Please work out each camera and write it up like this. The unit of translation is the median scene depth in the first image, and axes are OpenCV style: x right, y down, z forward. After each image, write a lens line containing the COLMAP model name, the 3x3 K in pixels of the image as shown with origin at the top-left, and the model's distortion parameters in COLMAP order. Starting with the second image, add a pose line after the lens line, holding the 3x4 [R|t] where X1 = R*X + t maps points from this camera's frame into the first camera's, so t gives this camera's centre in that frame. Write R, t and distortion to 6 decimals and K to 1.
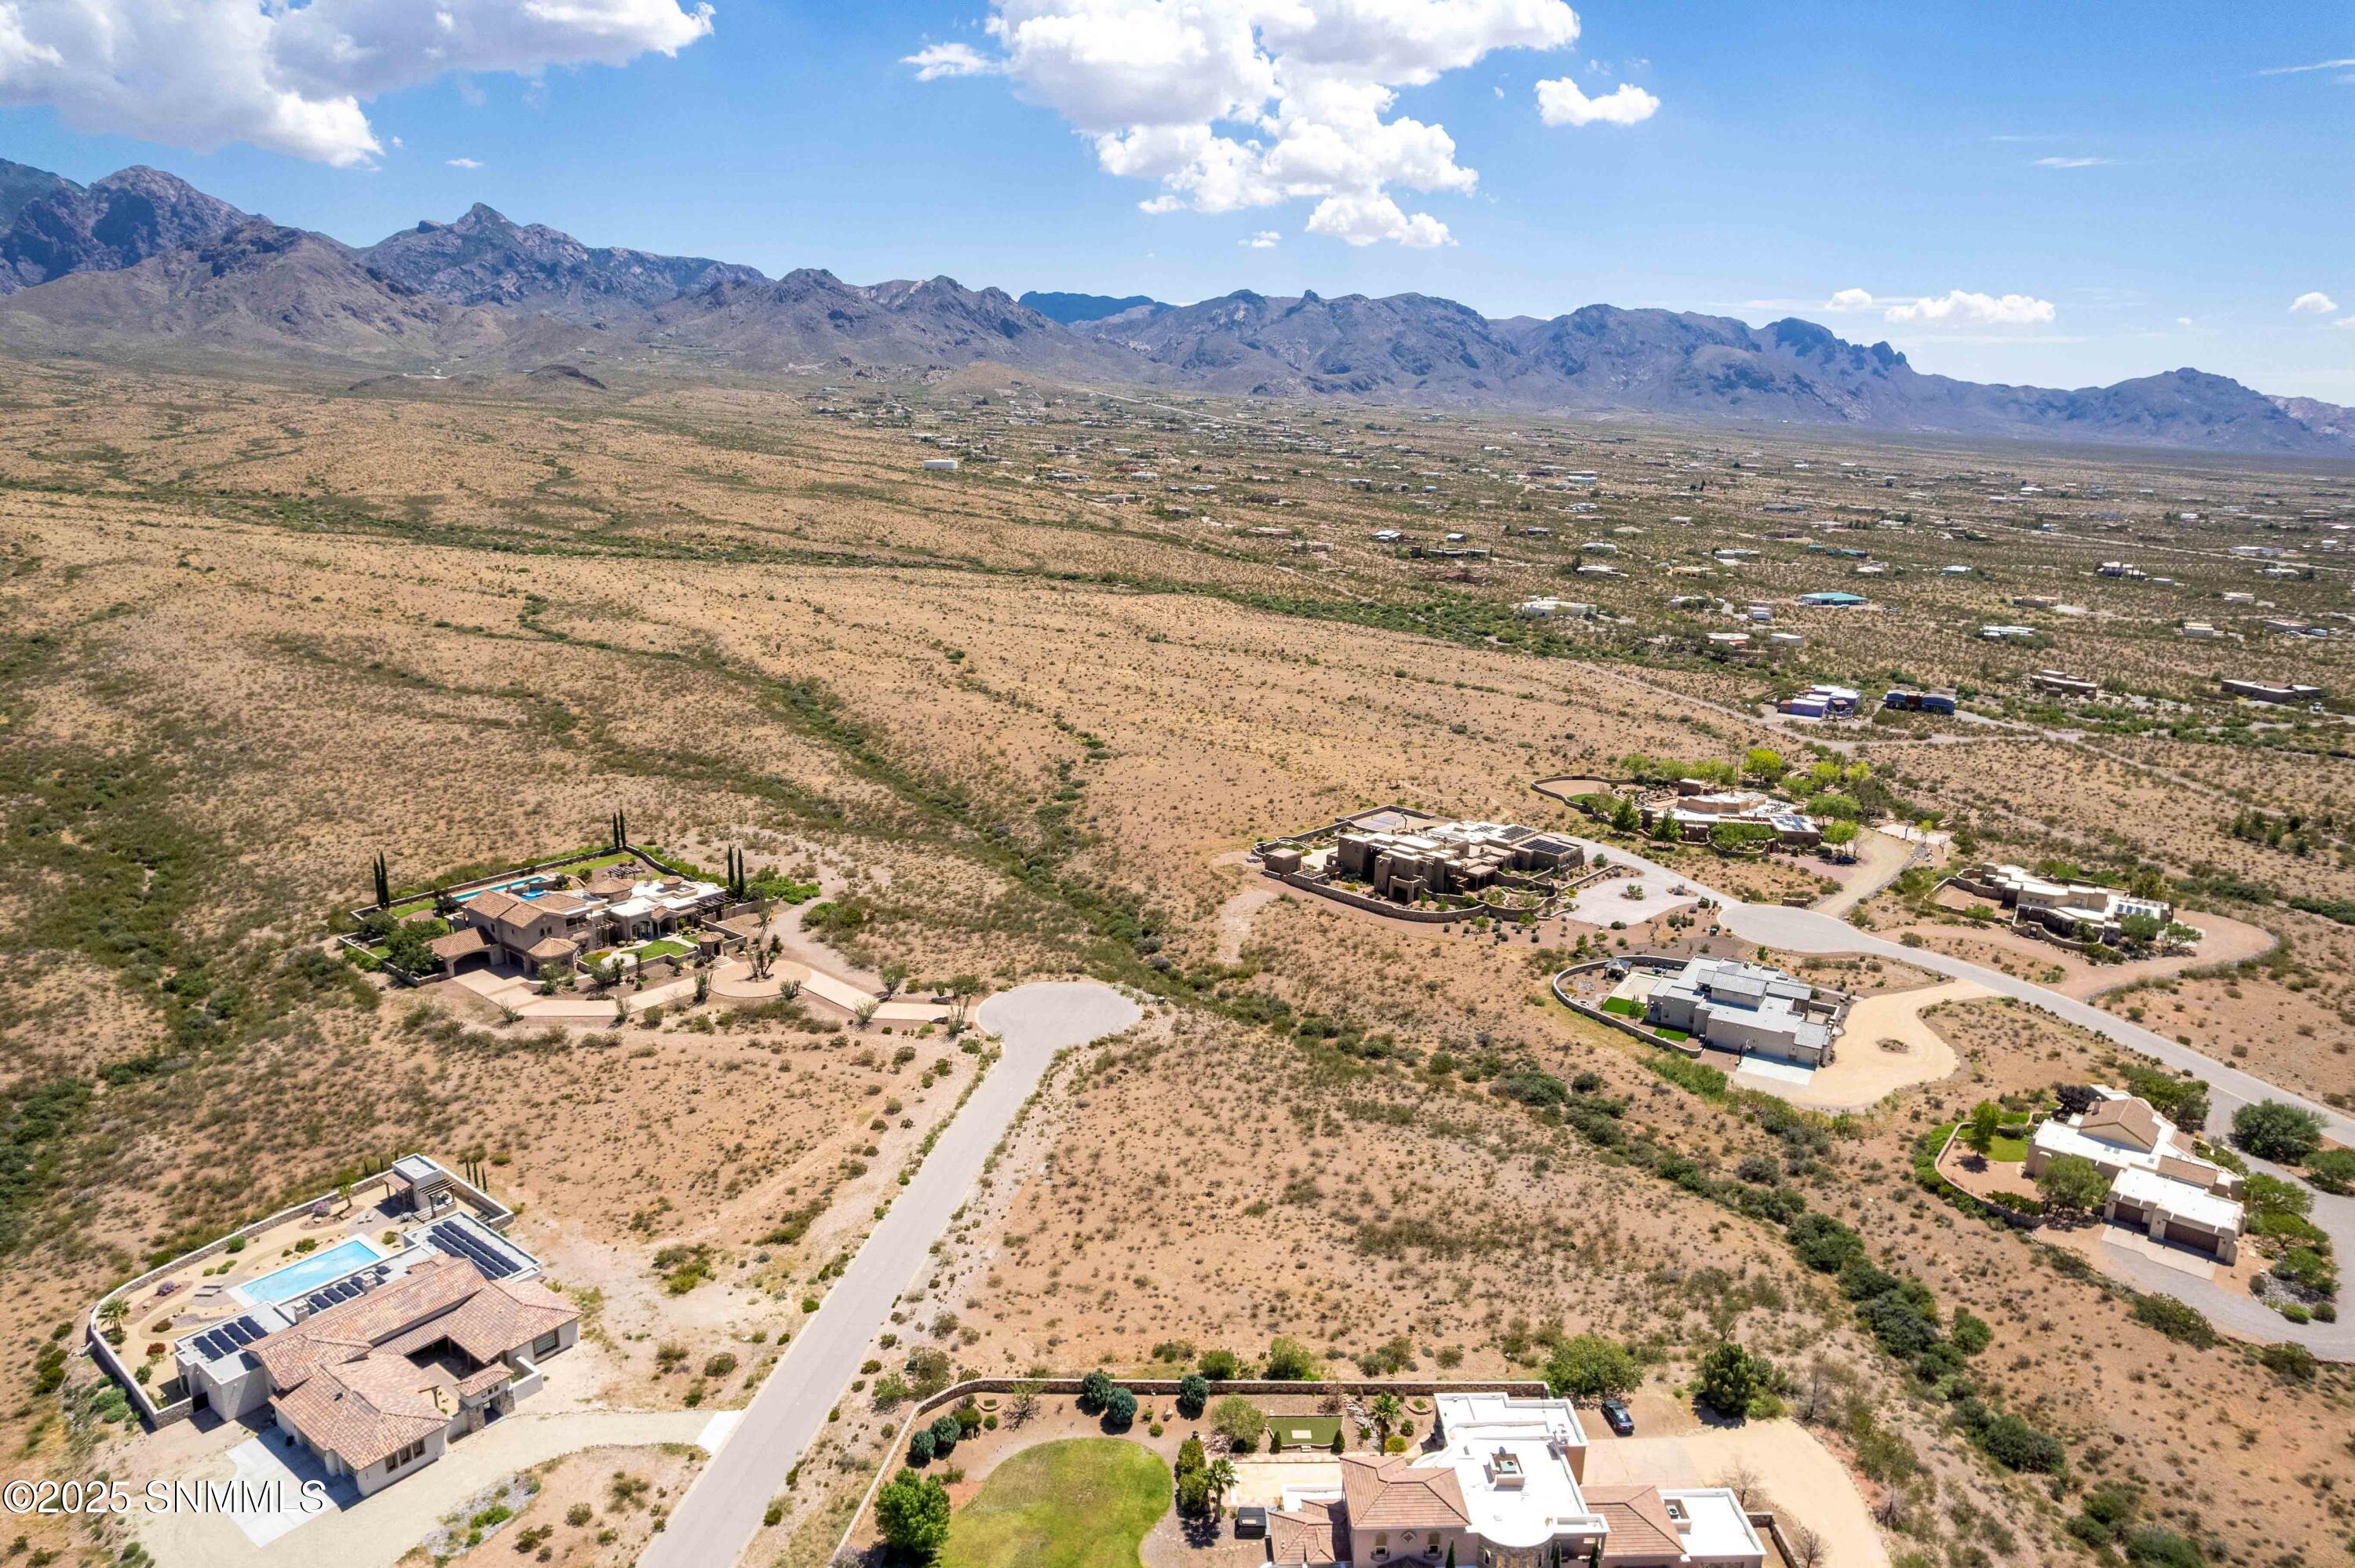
lens RADIAL K [[1507.4, 0, 1178.6], [0, 1507.4, 791.7], [0, 0, 1]] dist [-0.081778, 0.074057]
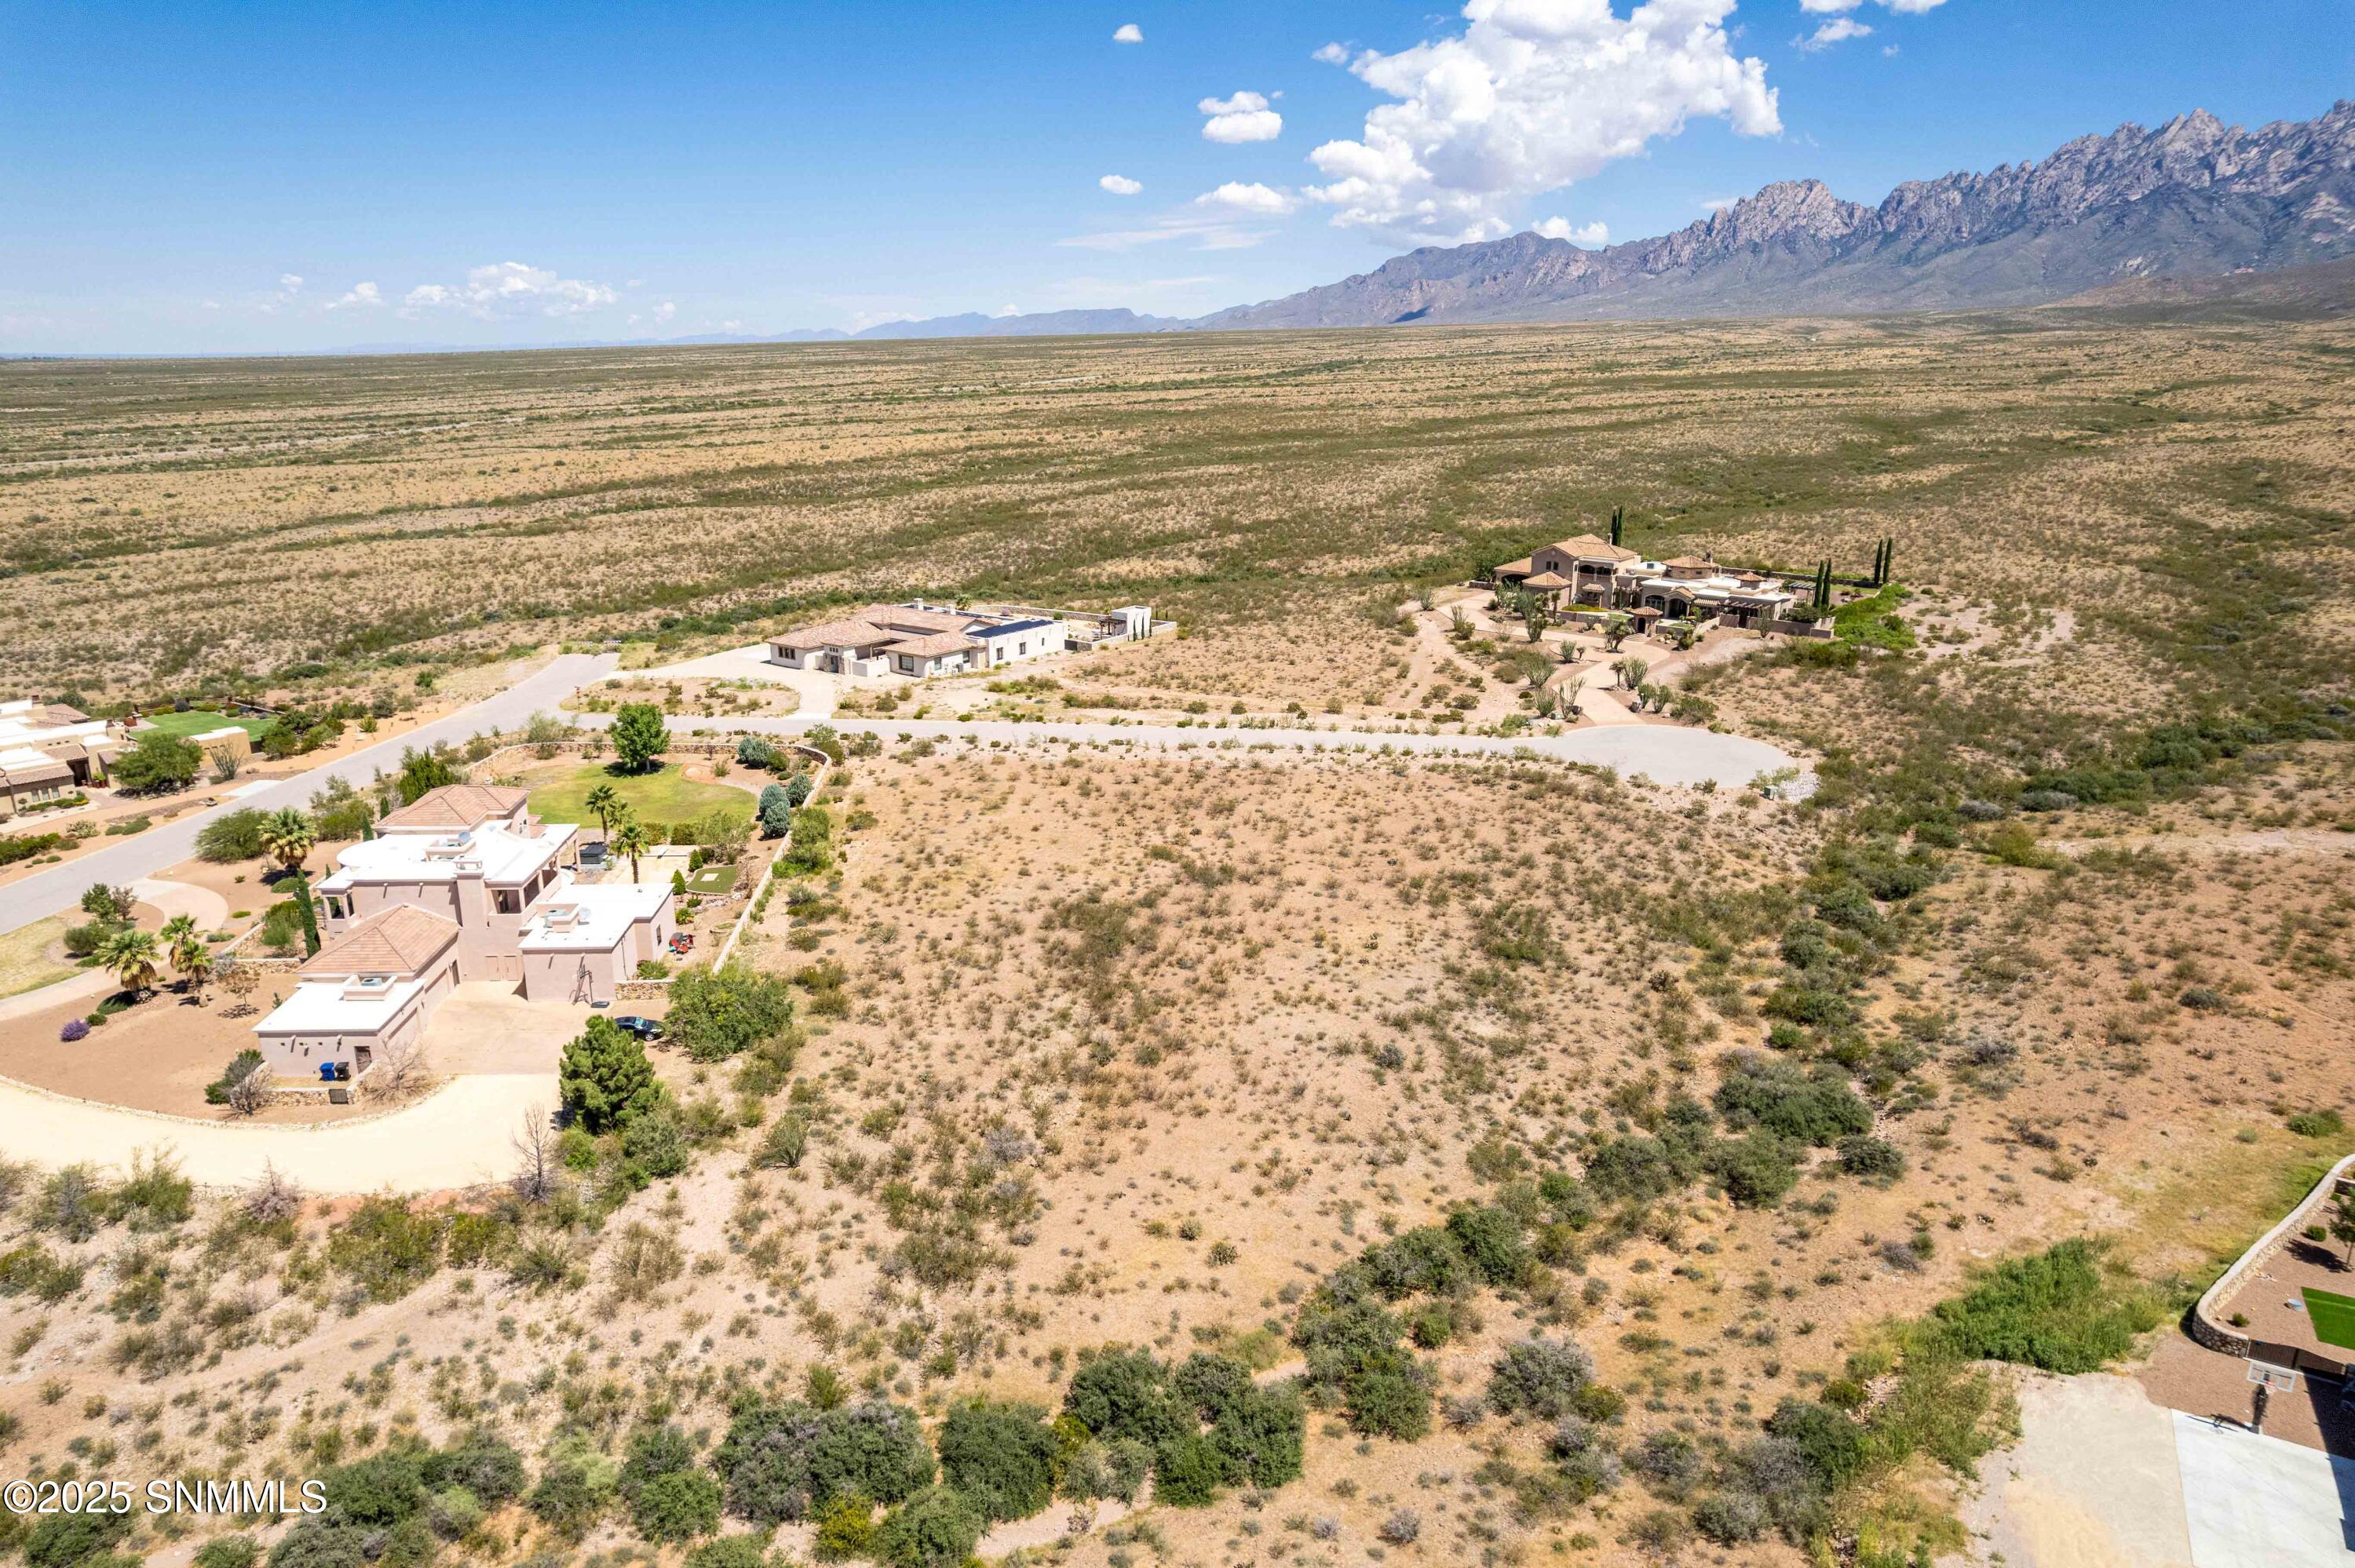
lens RADIAL K [[1503.4, 0, 1179.5], [0, 1503.4, 797.7], [0, 0, 1]] dist [-0.075202, 0.066846]
pose [[0.034622, 0.275482, -0.960683, 0.484245], [-0.255548, 0.931743, 0.257974, 0.037795], [0.966176, 0.236569, 0.102657, 0.590285]]
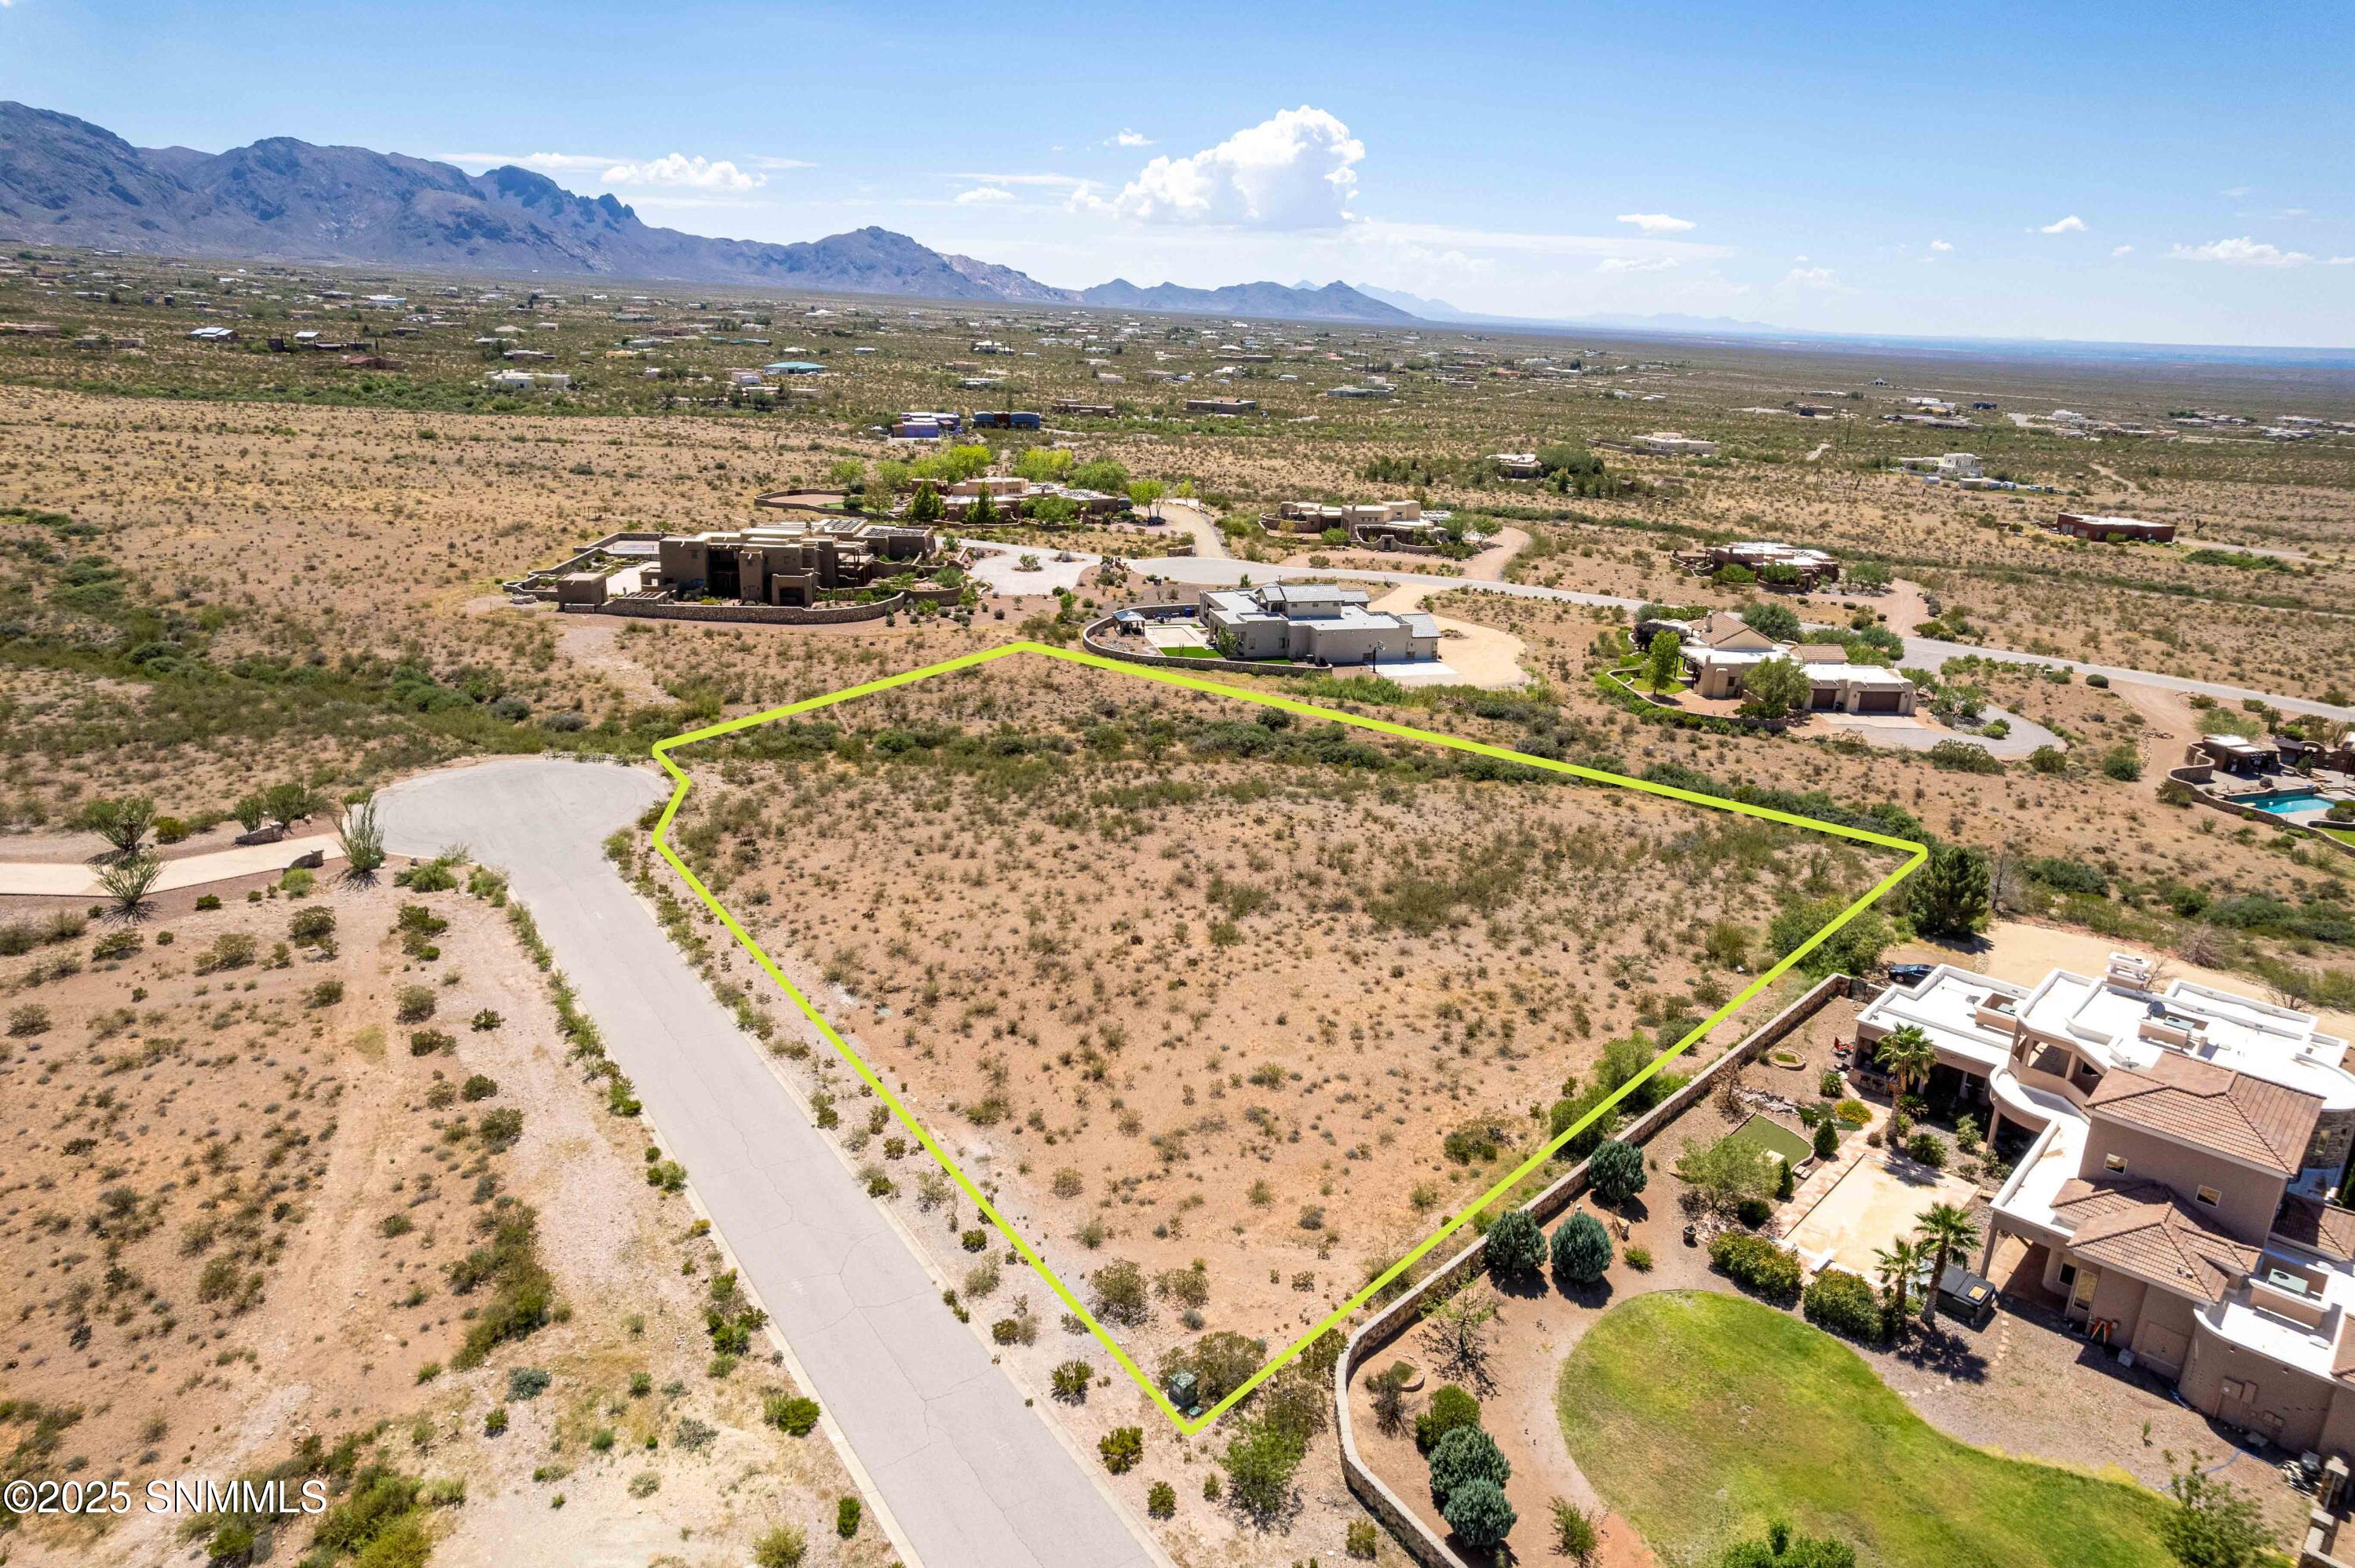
lens RADIAL K [[1507.4, 0, 1178.6], [0, 1507.4, 791.7], [0, 0, 1]] dist [-0.081778, 0.074057]
pose [[0.709045, -0.217968, 0.670631, -0.221667], [0.160234, 0.975952, 0.147790, 0.084721], [-0.686717, 0.002668, 0.726920, 0.369672]]
